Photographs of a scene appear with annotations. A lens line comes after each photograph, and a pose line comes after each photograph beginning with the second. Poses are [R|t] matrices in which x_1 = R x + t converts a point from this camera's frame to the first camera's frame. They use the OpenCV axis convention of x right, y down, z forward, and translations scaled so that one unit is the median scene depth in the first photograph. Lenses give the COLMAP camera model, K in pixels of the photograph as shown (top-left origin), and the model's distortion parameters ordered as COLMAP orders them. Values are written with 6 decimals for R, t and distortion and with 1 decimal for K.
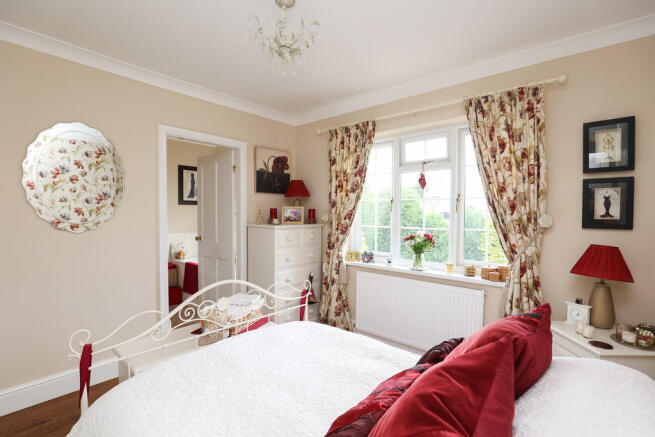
lens RADIAL K [[309.6, 0, 328.7], [0, 309.6, 215.1], [0, 0, 1]] dist [-0.001724, 0.000367]
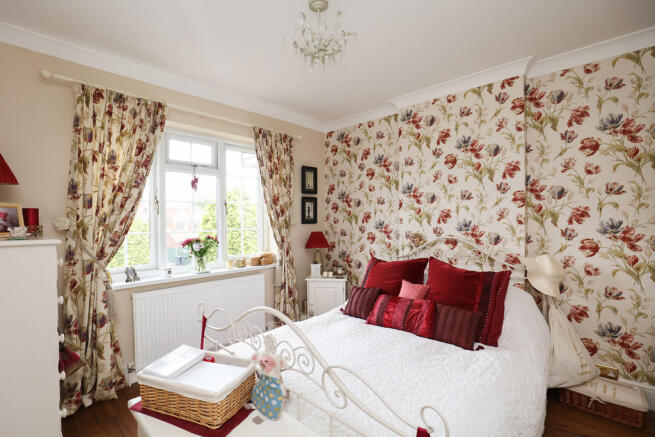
lens RADIAL K [[309.6, 0, 327.6], [0, 309.6, 219.2], [0, 0, 1]] dist [-0.001724, 0.000367]
pose [[0.049855, -0.006299, 0.998737, -0.701665], [0.015645, 0.999862, 0.005525, 0.005046], [-0.998634, 0.015350, 0.049946, 0.552060]]
